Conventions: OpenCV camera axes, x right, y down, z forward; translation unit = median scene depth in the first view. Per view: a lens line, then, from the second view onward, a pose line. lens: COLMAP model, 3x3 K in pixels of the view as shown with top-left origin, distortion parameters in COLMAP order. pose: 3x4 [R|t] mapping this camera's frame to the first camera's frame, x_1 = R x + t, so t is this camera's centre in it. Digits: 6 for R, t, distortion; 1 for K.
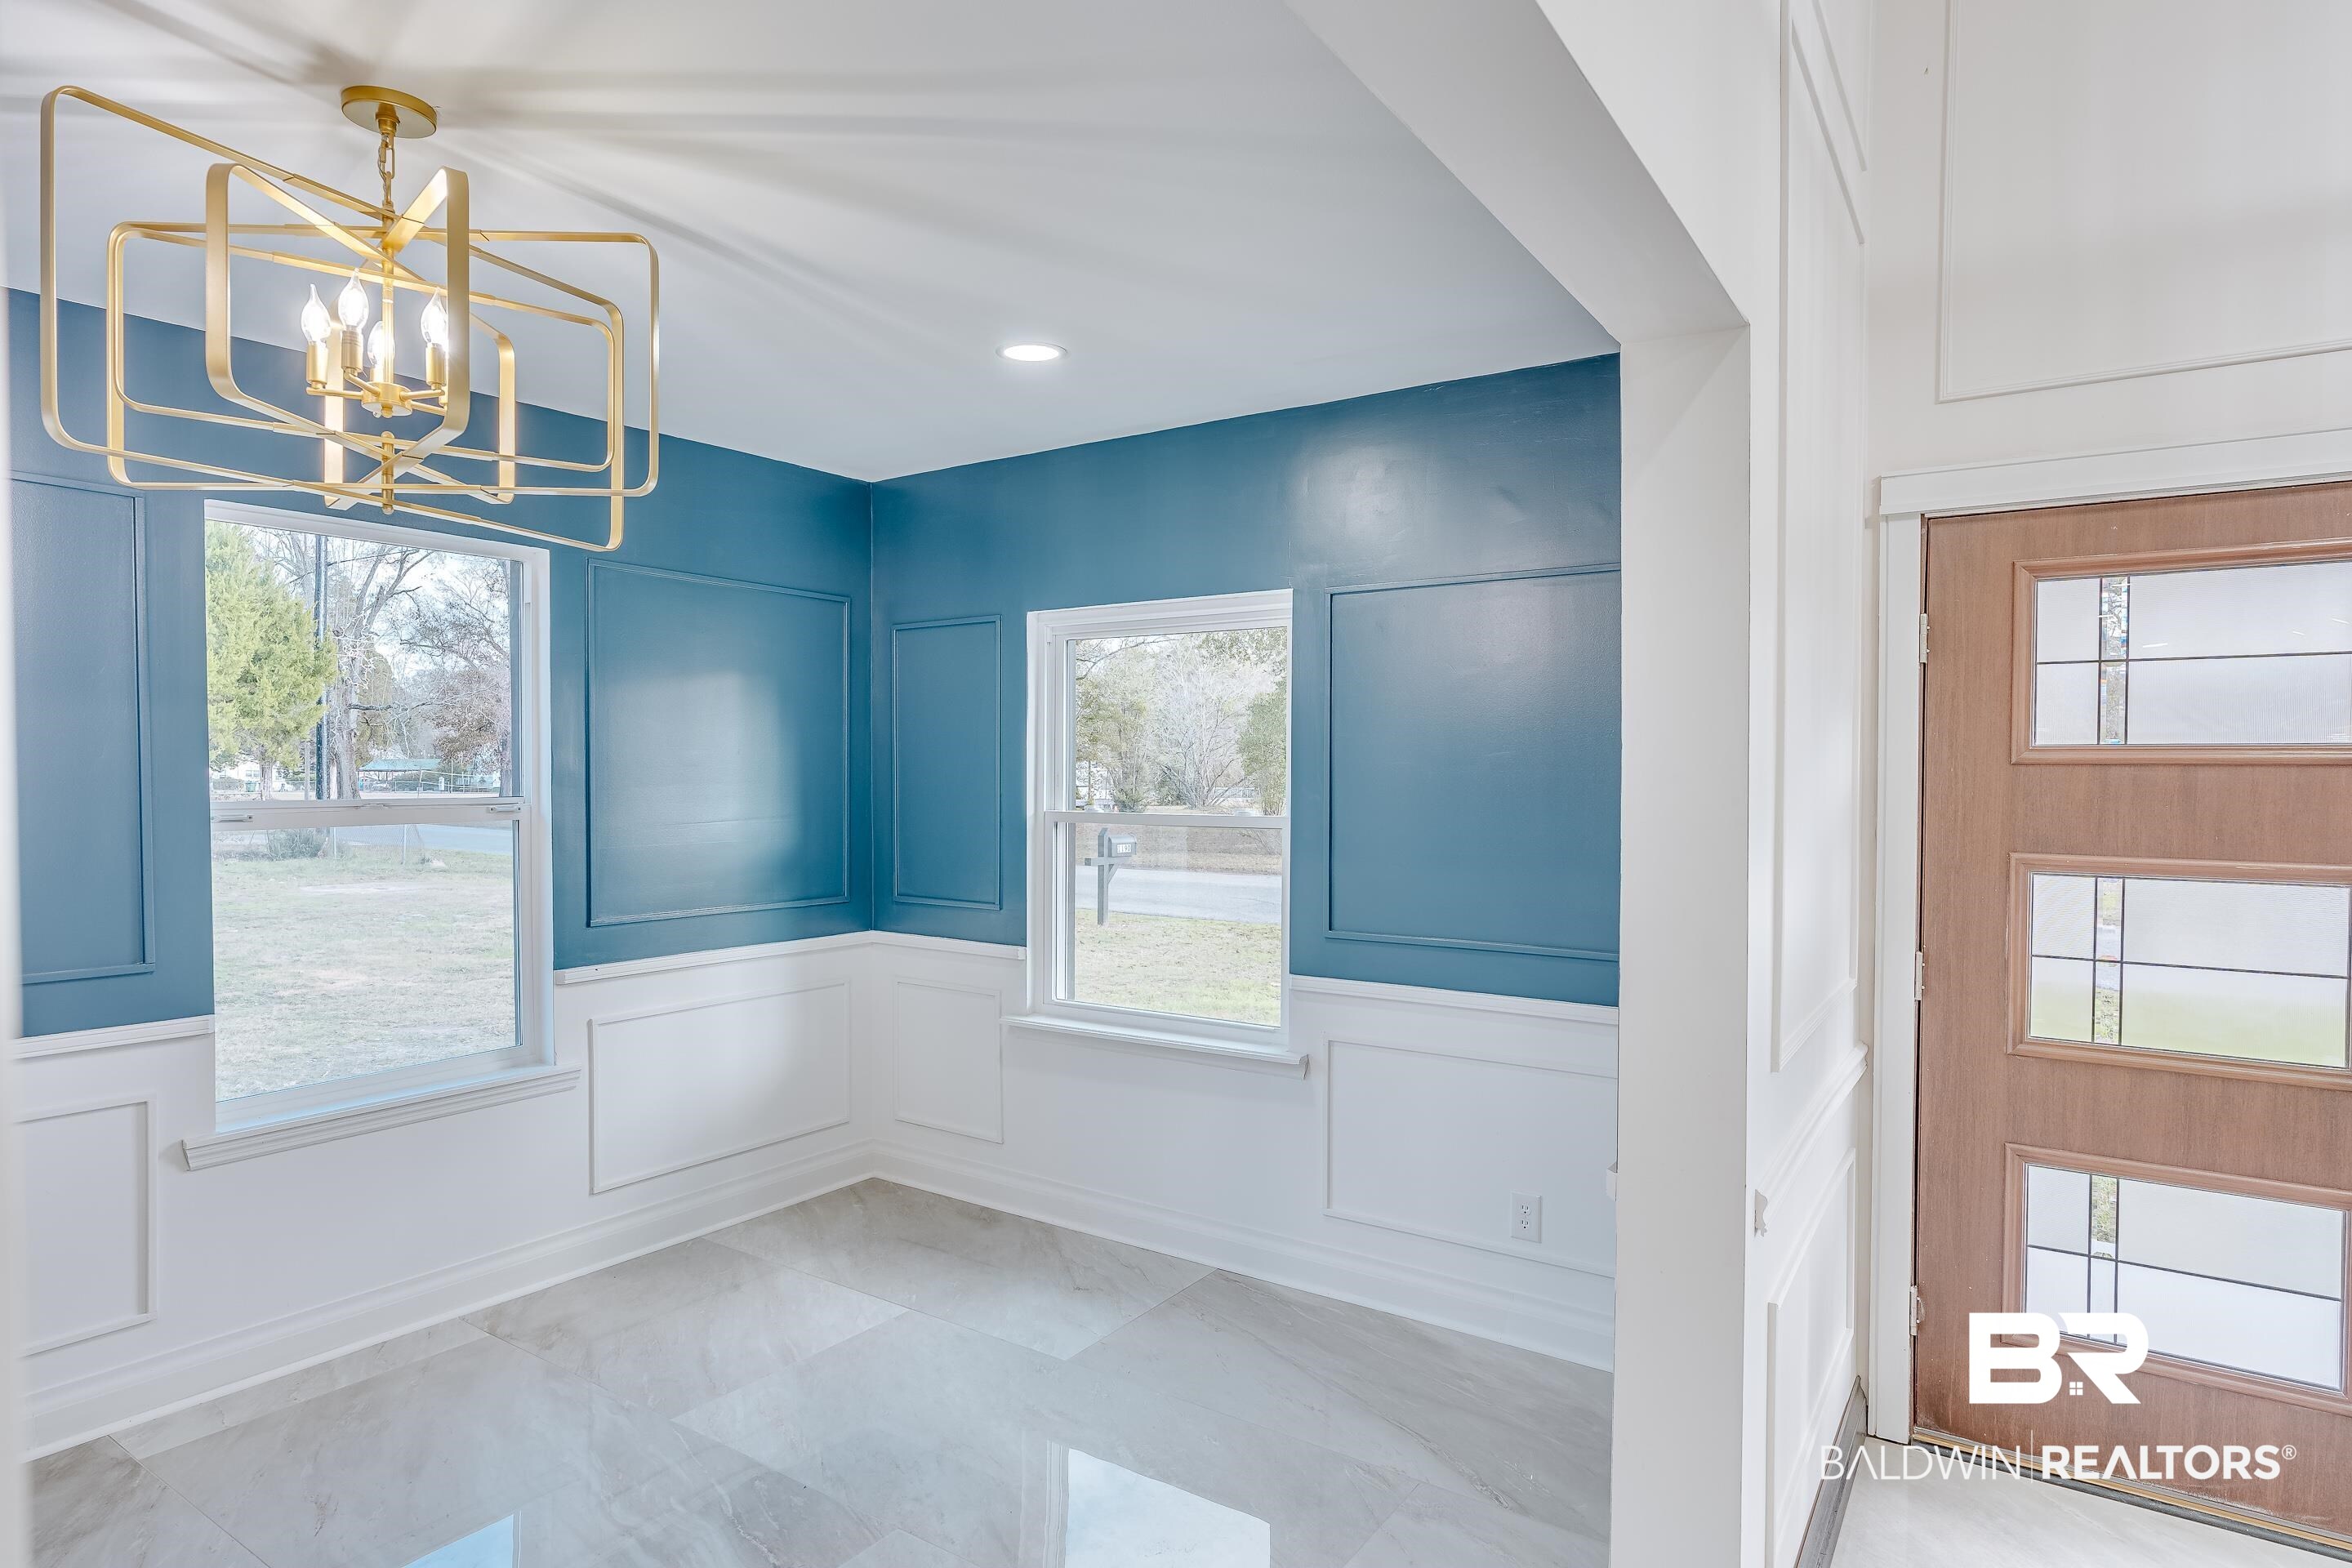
lens RADIAL K [[1313.6, 0, 1169.8], [0, 1313.6, 784.8], [0, 0, 1]] dist [0.002260, 0.001849]
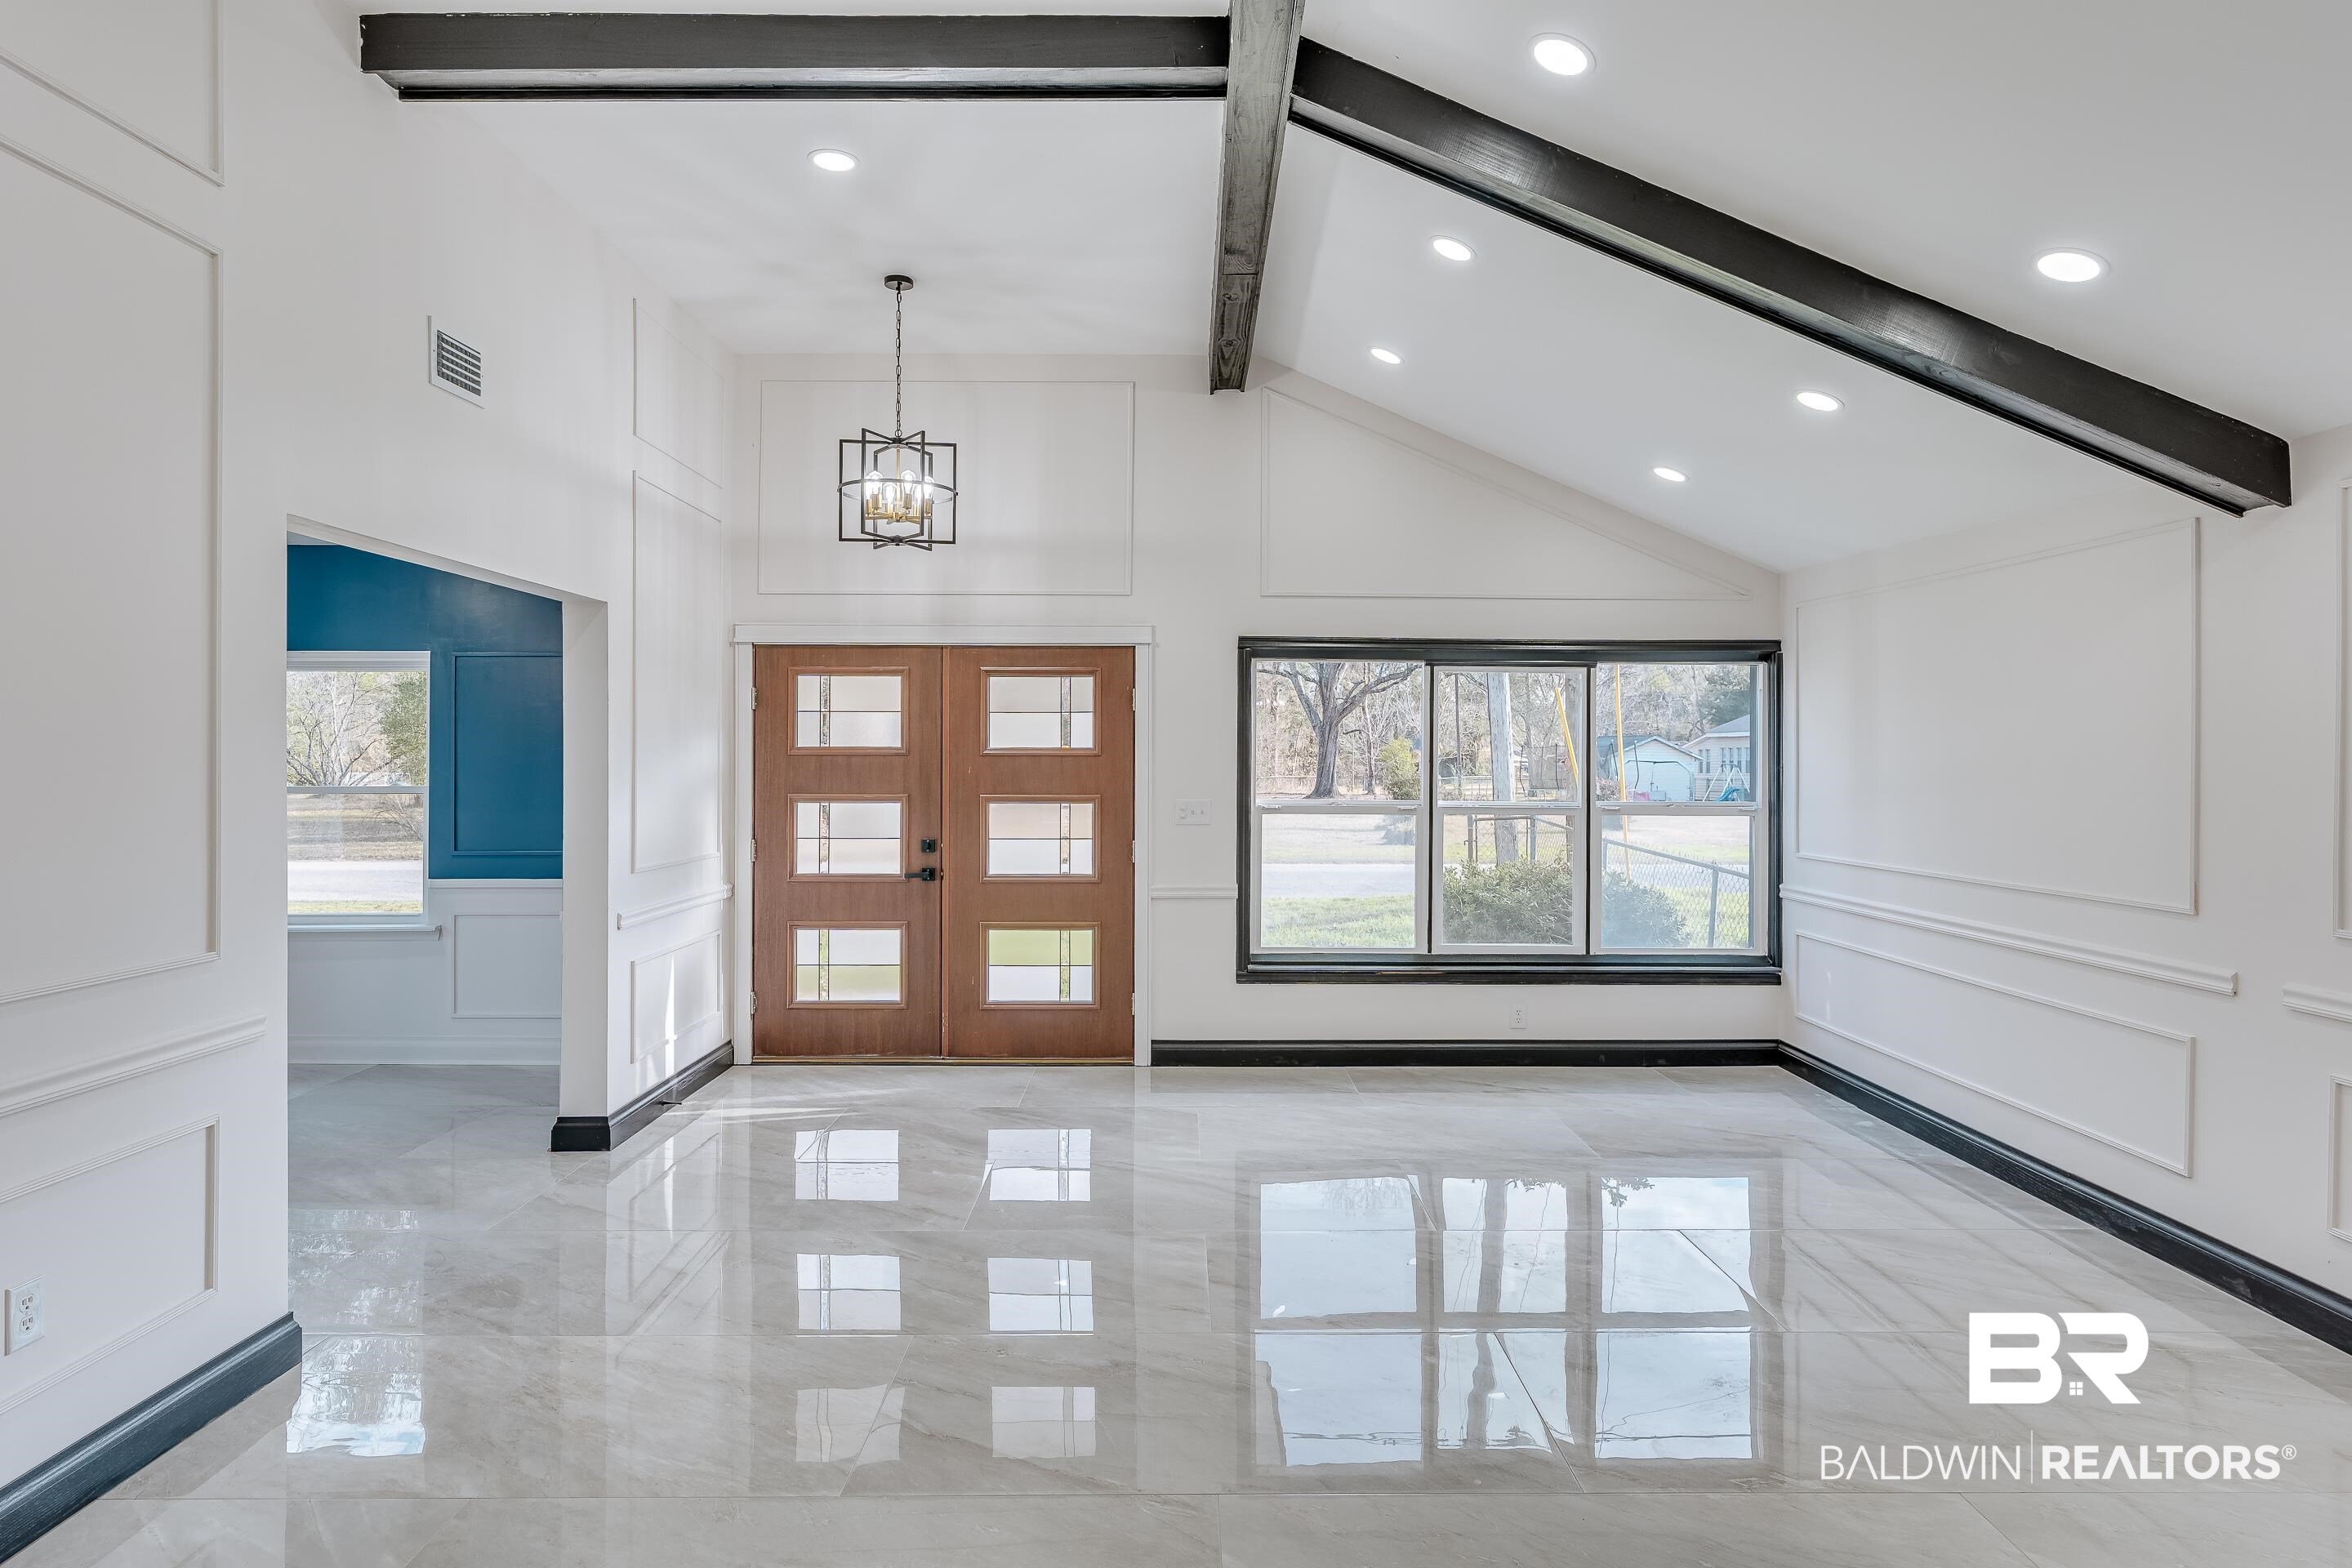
lens RADIAL K [[1283.4, 0, 1175.5], [0, 1283.4, 745.9], [0, 0, 1]] dist [0.002670, -0.000570]
pose [[0.821963, -0.003322, 0.569531, -0.077330], [0.011481, 0.999876, -0.010738, -0.000011], [-0.569425, 0.015365, 0.821900, -1.183451]]
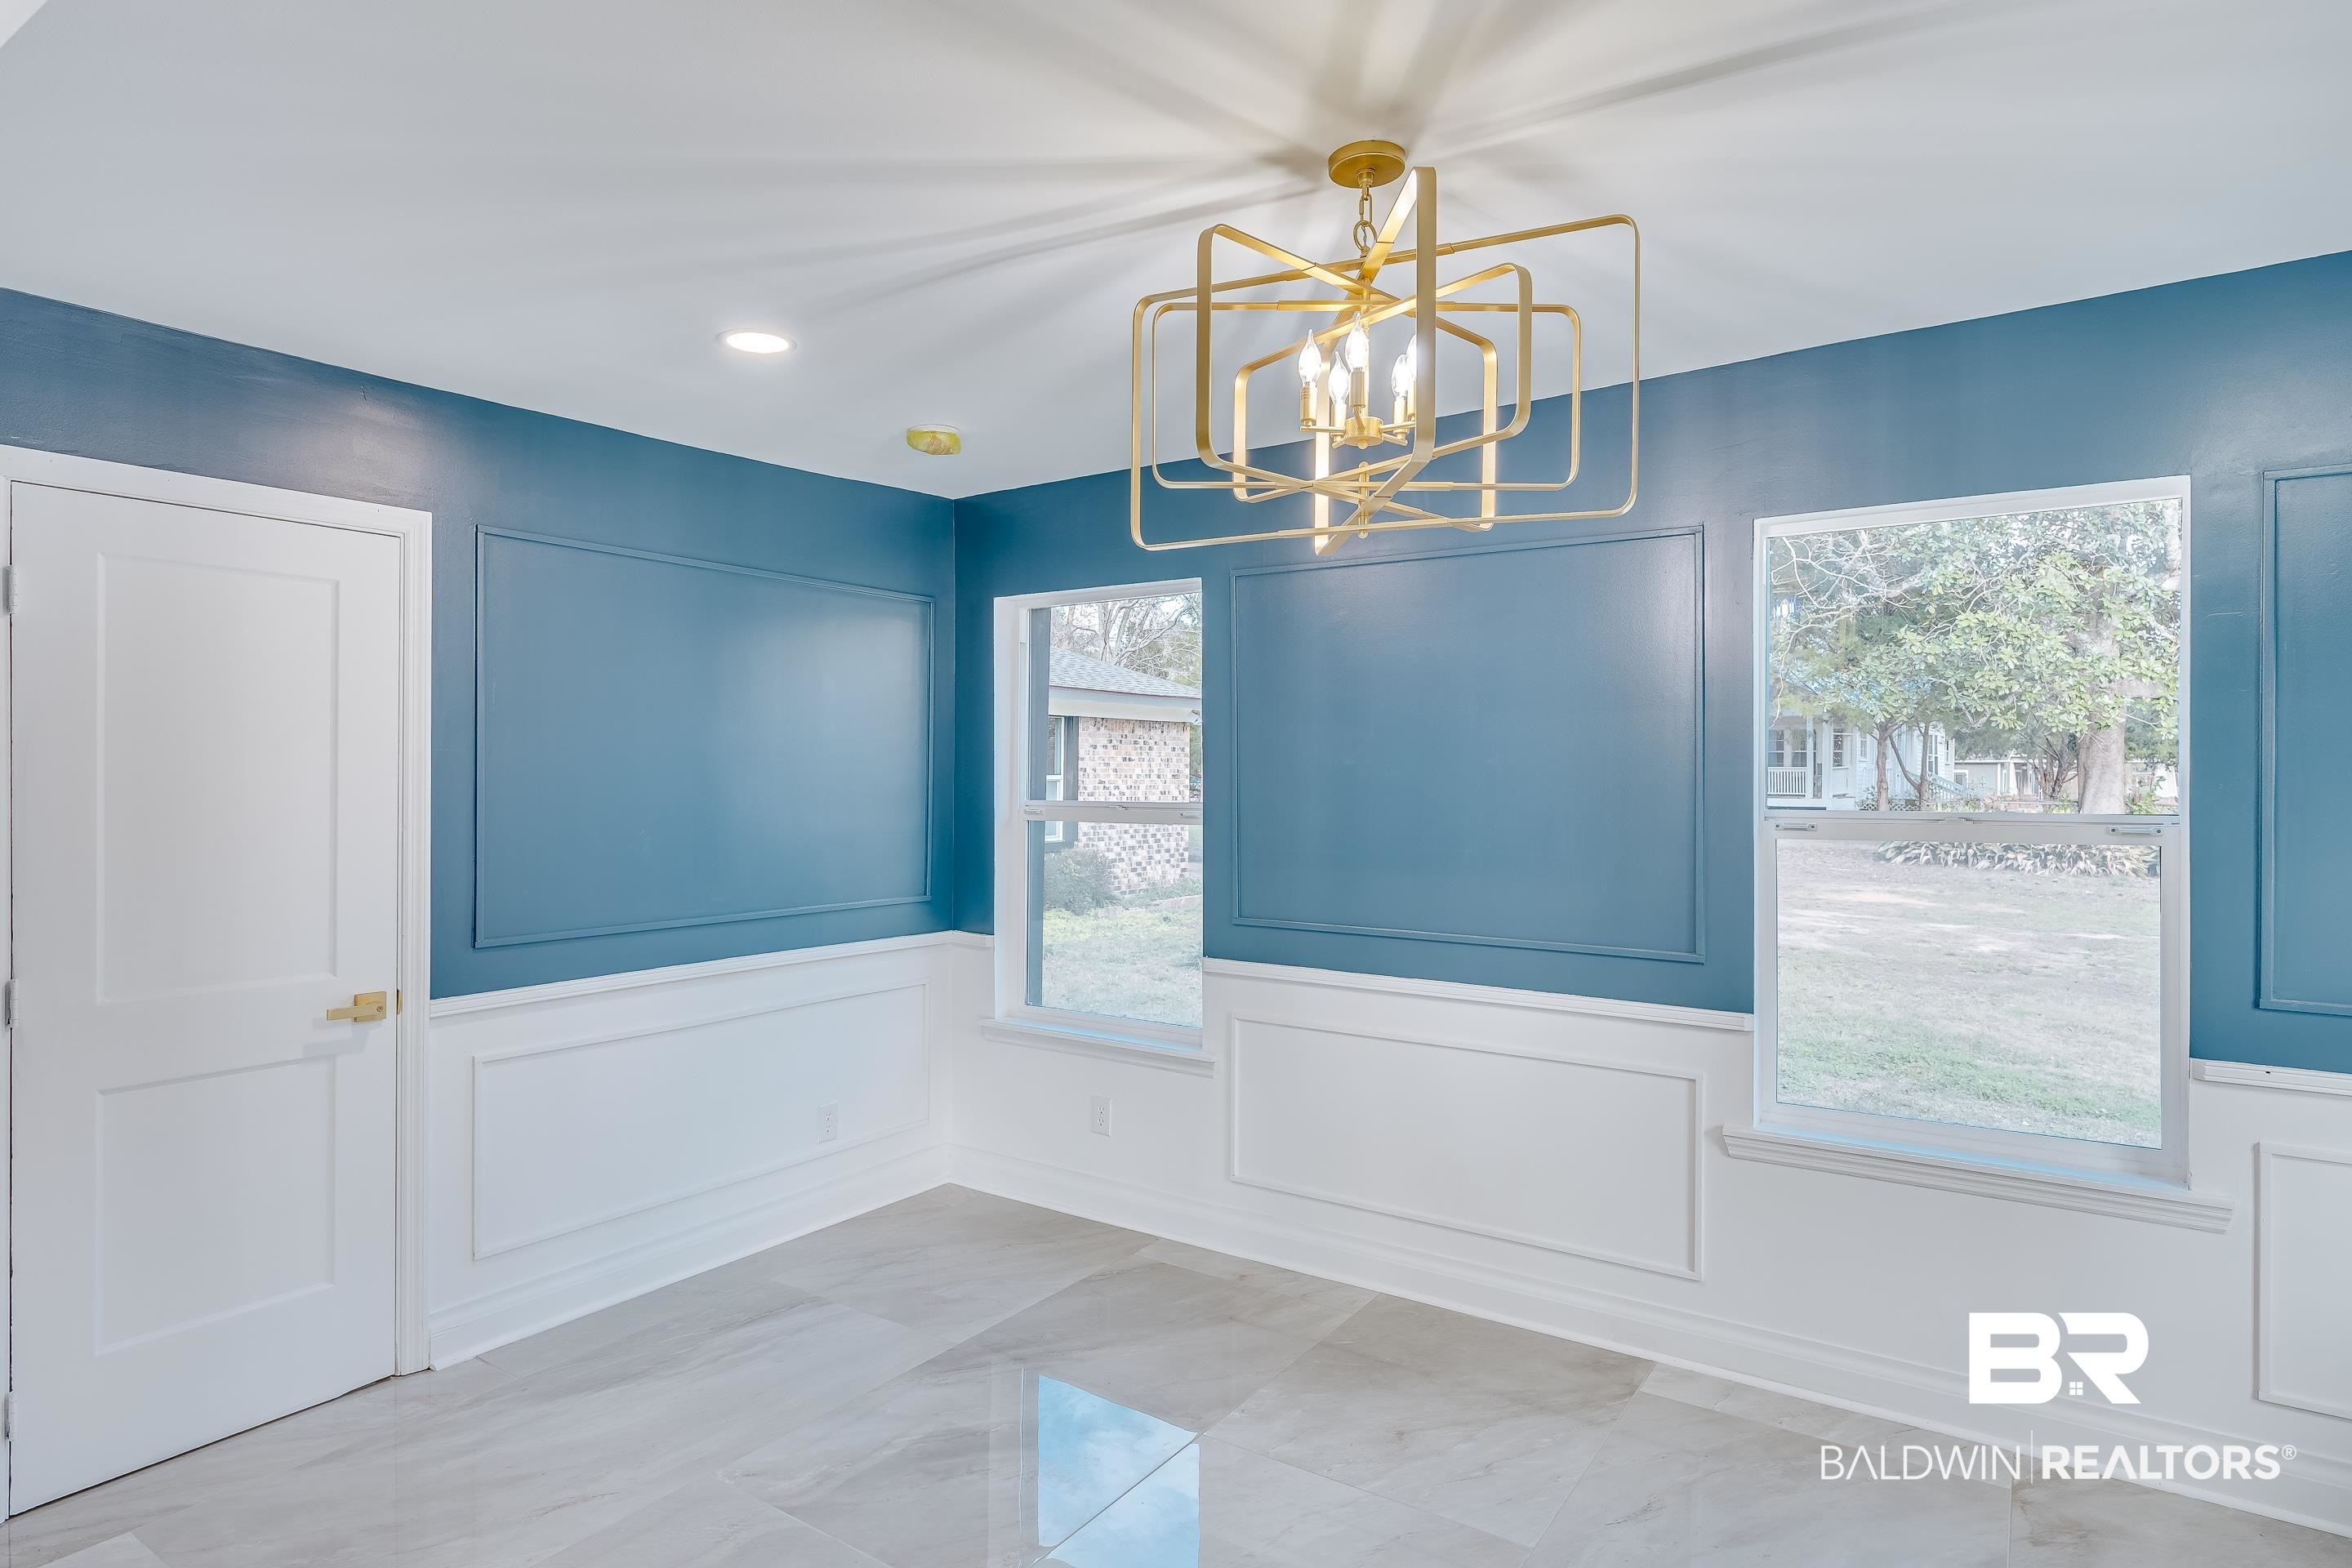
lens RADIAL K [[1313.6, 0, 1189.1], [0, 1313.6, 786.6], [0, 0, 1]] dist [0.002260, 0.001849]
pose [[-0.006894, -0.001231, -0.999975, 0.309231], [-0.016430, 0.999864, -0.001117, 0.003192], [0.999841, 0.016422, -0.006913, 0.548422]]
